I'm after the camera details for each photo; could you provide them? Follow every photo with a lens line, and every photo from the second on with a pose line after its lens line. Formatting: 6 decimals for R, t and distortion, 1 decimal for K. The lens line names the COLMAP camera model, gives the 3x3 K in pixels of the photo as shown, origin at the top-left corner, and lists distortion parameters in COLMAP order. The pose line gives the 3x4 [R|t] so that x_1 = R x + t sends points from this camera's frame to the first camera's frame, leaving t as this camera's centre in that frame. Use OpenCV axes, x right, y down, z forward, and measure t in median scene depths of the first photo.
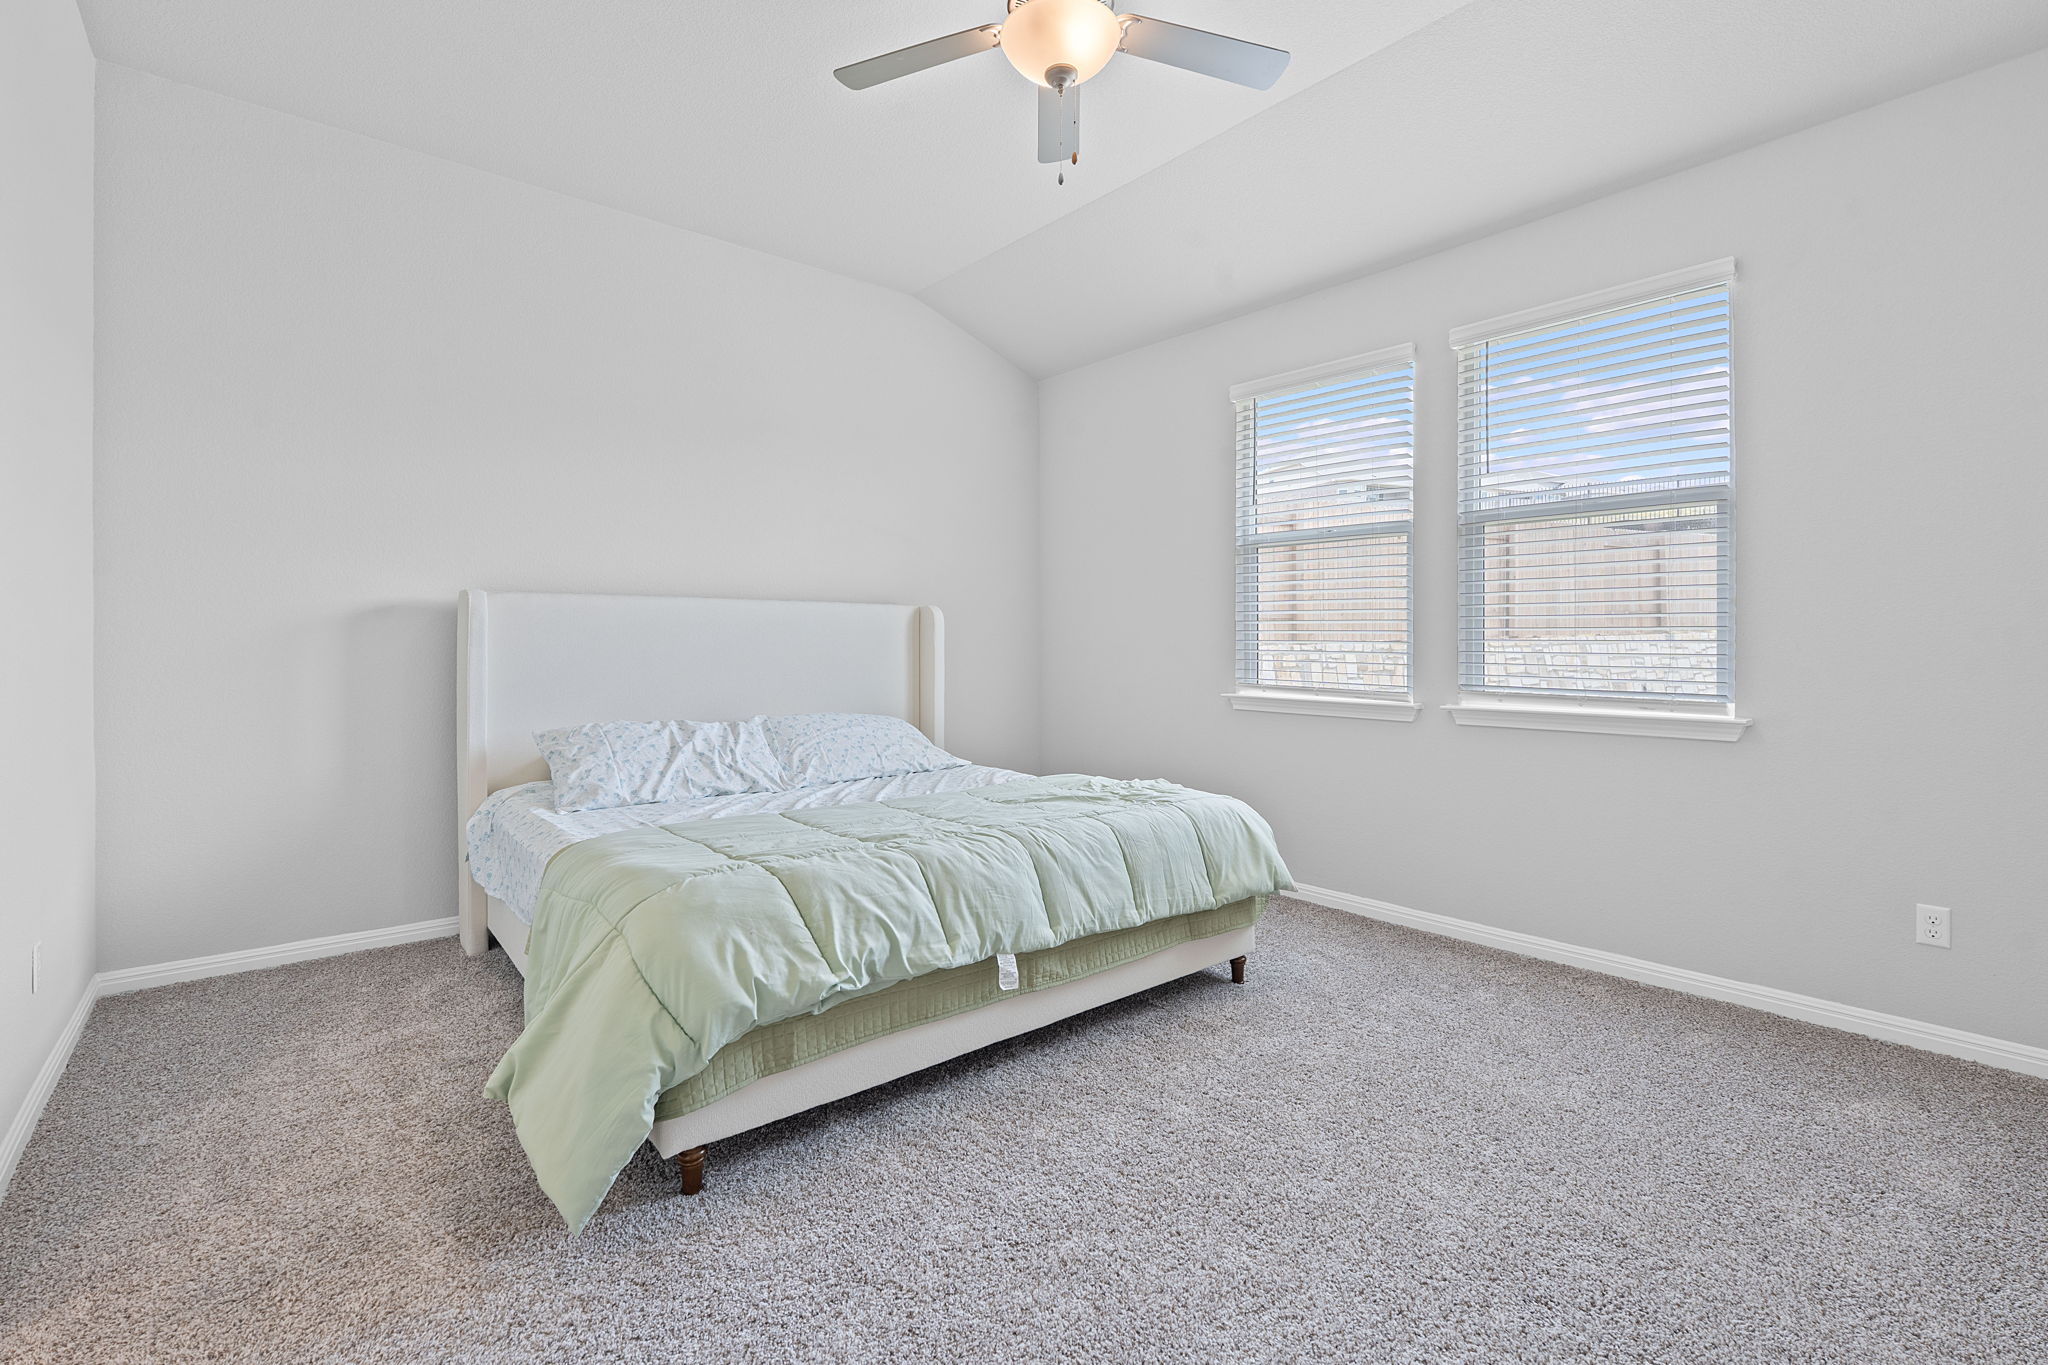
lens RADIAL K [[902.0, 0, 1025.2], [0, 902.0, 668.7], [0, 0, 1]] dist [-0.018550, 0.000217]
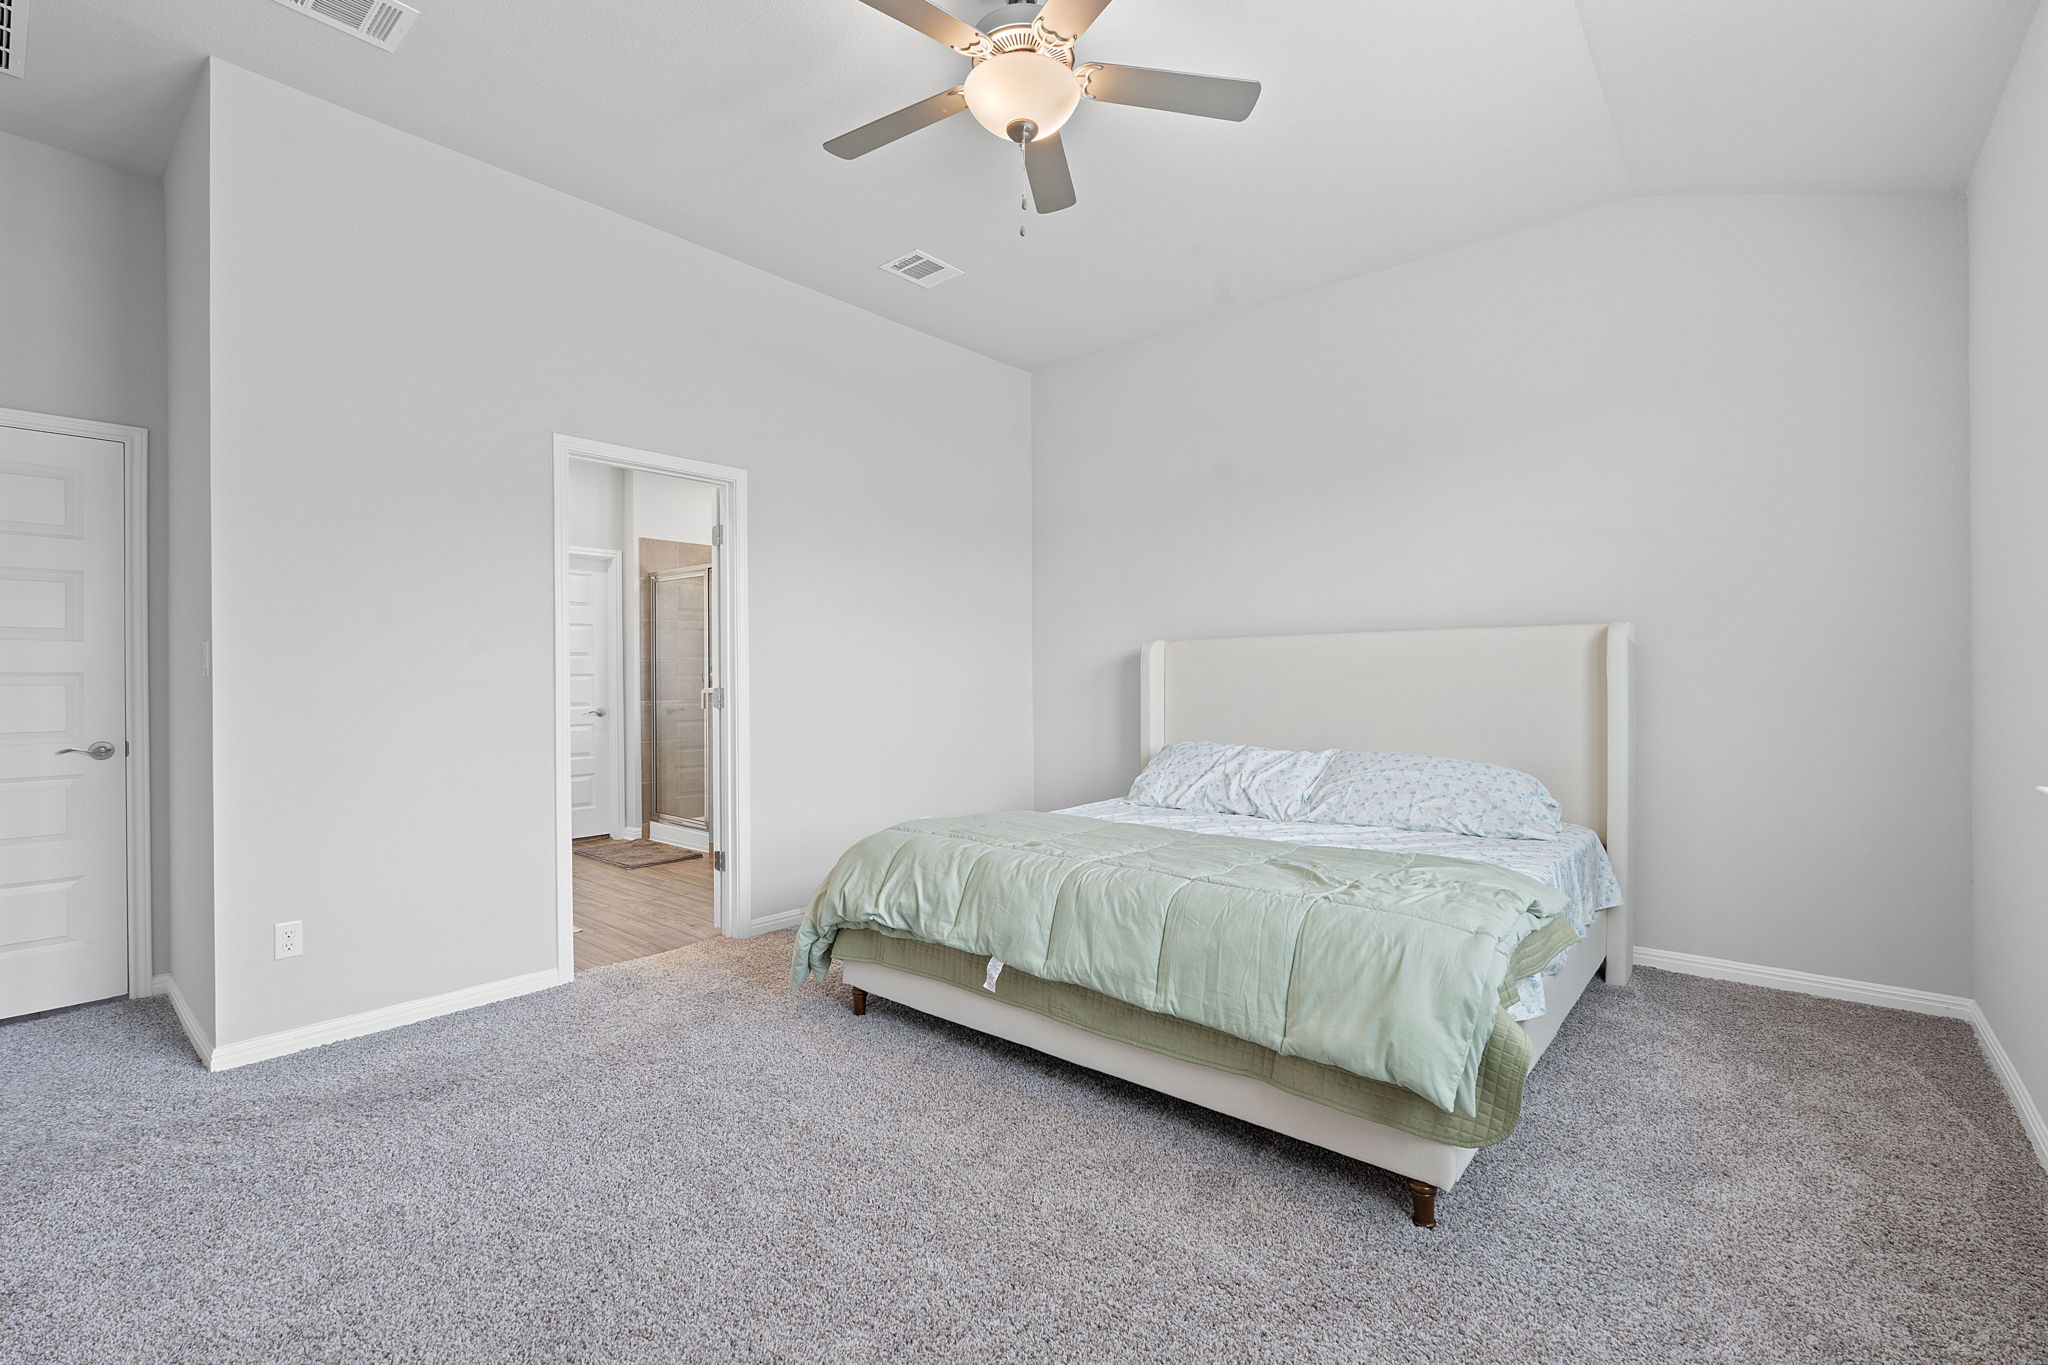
lens RADIAL K [[902.0, 0, 1025.2], [0, 902.0, 668.7], [0, 0, 1]] dist [-0.018550, 0.000217]
pose [[0.166299, -0.012057, -0.986002, 0.967879], [-0.012522, 0.999819, -0.014338, -0.028992], [0.985996, 0.014731, 0.166118, 0.737106]]
